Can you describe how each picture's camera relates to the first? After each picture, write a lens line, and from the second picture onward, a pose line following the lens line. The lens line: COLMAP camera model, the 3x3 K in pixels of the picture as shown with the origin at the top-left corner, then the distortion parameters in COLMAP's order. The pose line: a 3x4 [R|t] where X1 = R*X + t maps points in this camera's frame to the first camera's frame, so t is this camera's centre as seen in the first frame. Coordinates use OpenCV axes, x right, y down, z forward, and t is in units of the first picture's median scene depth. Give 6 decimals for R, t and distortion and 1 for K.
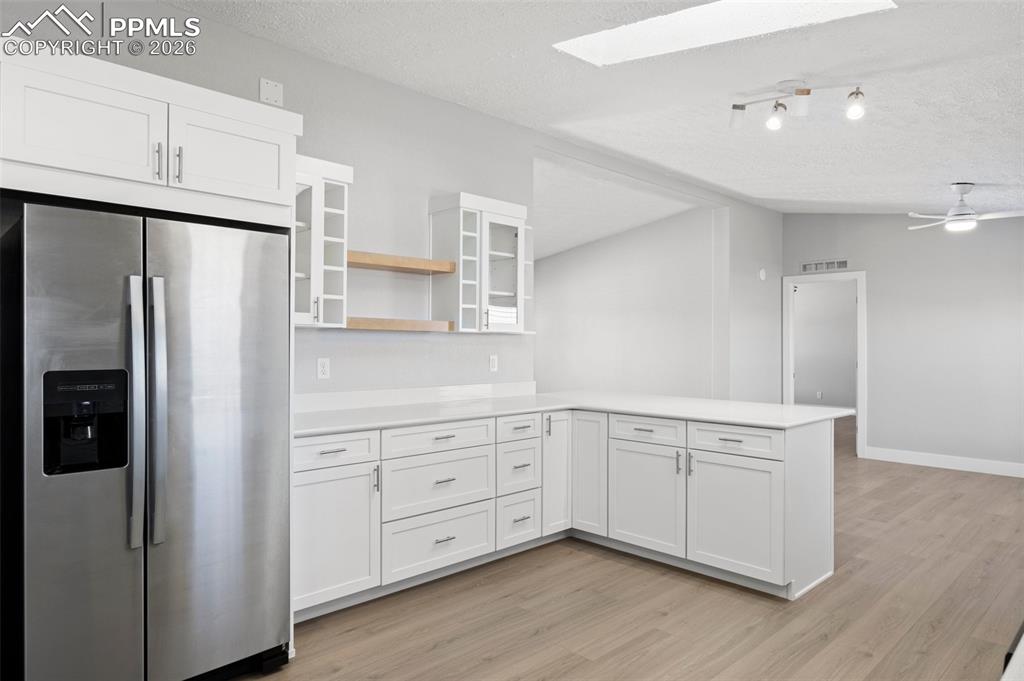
lens RADIAL K [[640.0, 0, 504.0], [0, 640.0, 343.1], [0, 0, 1]] dist [0.003670, 0.002137]
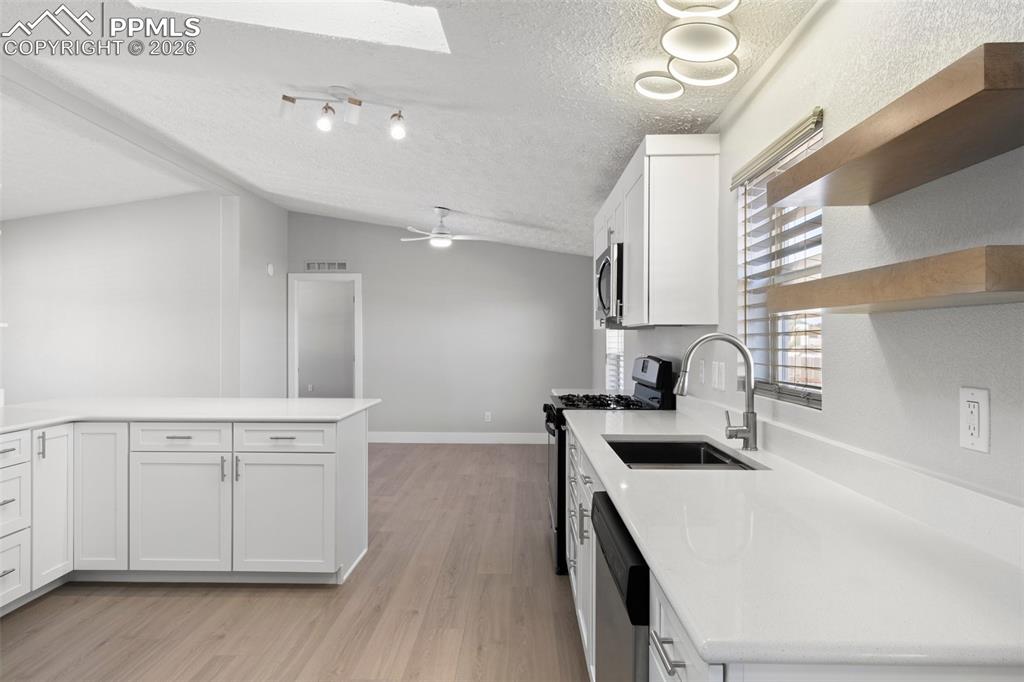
lens RADIAL K [[646.0, 0, 512.0], [0, 646.0, 341.0], [0, 0, 1]] dist [-0.000377, 0.002936]
pose [[0.704367, -0.002209, 0.709832, -0.090172], [-0.001027, 0.999991, 0.004131, -0.000955], [-0.709835, -0.003639, 0.704359, 0.051526]]
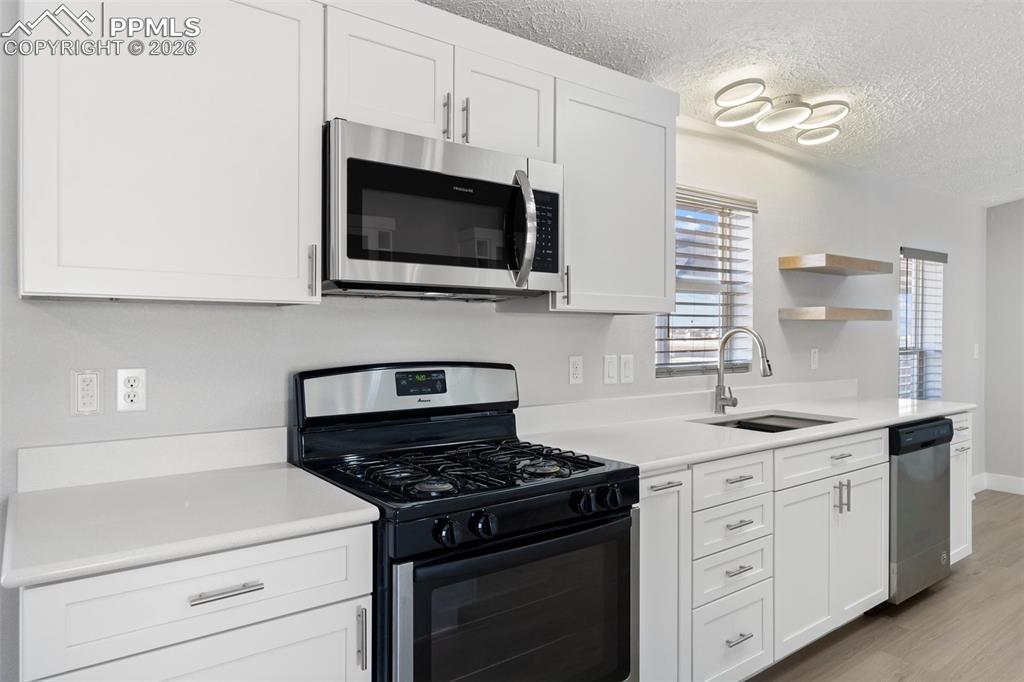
lens RADIAL K [[649.6, 0, 511.0], [0, 649.6, 330.9], [0, 0, 1]] dist [-0.002110, 0.000582]
pose [[-0.992800, -0.002993, 0.119750, 0.673764], [-0.003187, 0.999994, -0.001429, 0.001645], [-0.119745, -0.001801, -0.992803, 1.181435]]
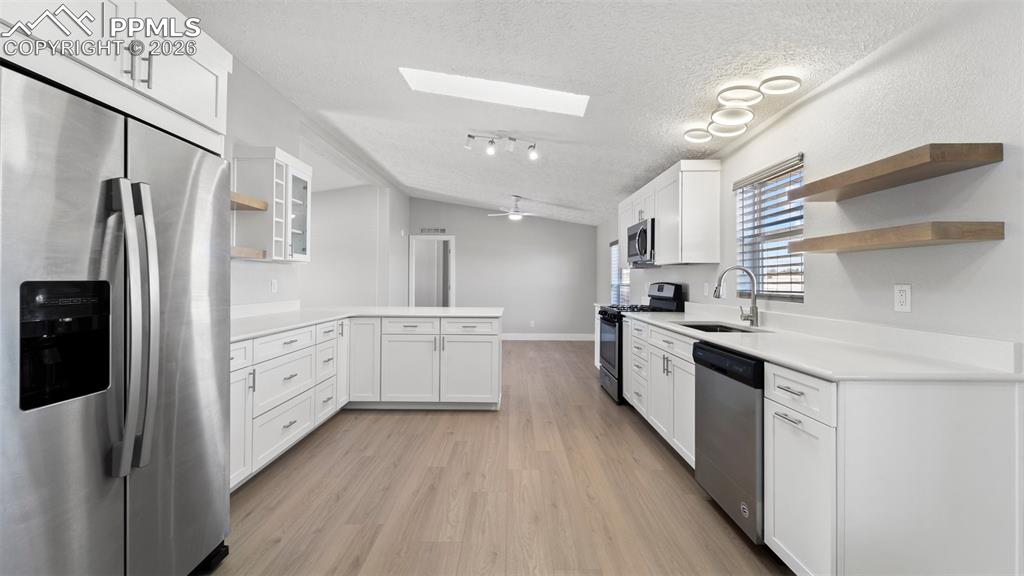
lens RADIAL K [[425.0, 0, 512.6], [0, 425.0, 275.9], [0, 0, 1]] dist [-0.000636, -0.000012]
pose [[0.692198, 0.009182, 0.721649, -0.362395], [-0.004108, 0.999953, -0.008783, 0.021363], [-0.721696, 0.003115, 0.692204, 0.103732]]
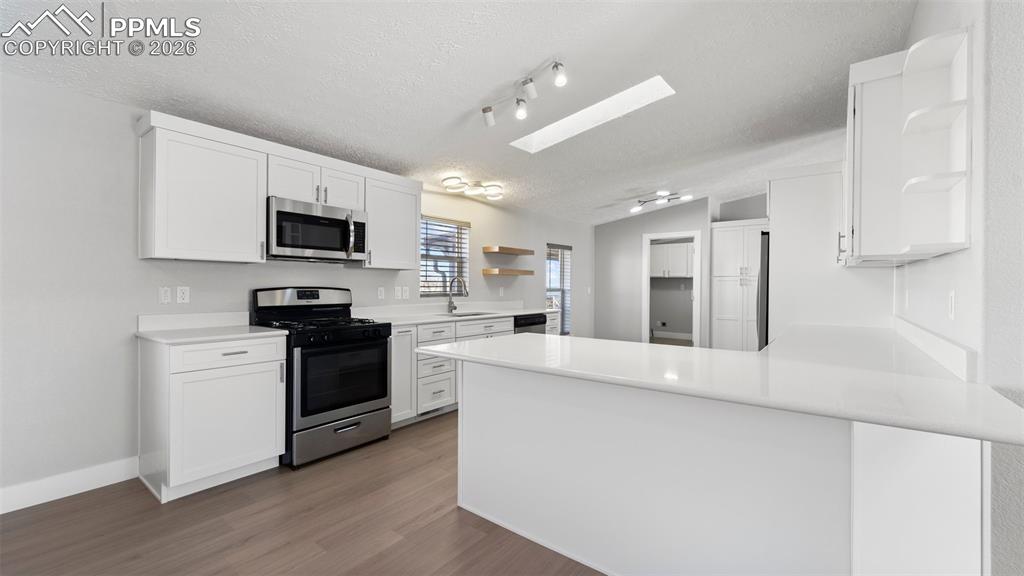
lens RADIAL K [[421.2, 0, 510.1], [0, 421.2, 288.3], [0, 0, 1]] dist [0.009324, -0.009327]
pose [[-0.988543, -0.007688, -0.150743, 0.521207], [-0.008574, 0.999950, 0.005232, 0.022744], [0.150695, 0.006465, -0.988559, 1.610174]]
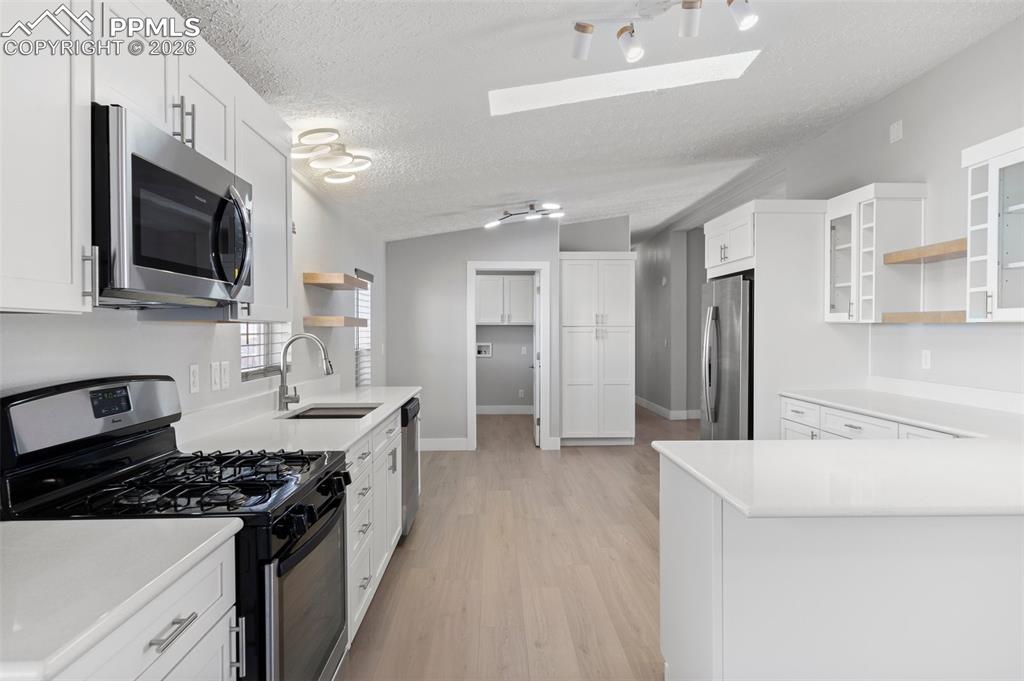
lens RADIAL K [[646.0, 0, 512.0], [0, 646.0, 340.5], [0, 0, 1]] dist [-0.000377, 0.002936]
pose [[-0.671921, 0.009852, -0.740557, 0.974282], [0.001104, 0.999924, 0.012301, -0.006512], [0.740622, 0.007448, -0.671880, 1.193905]]
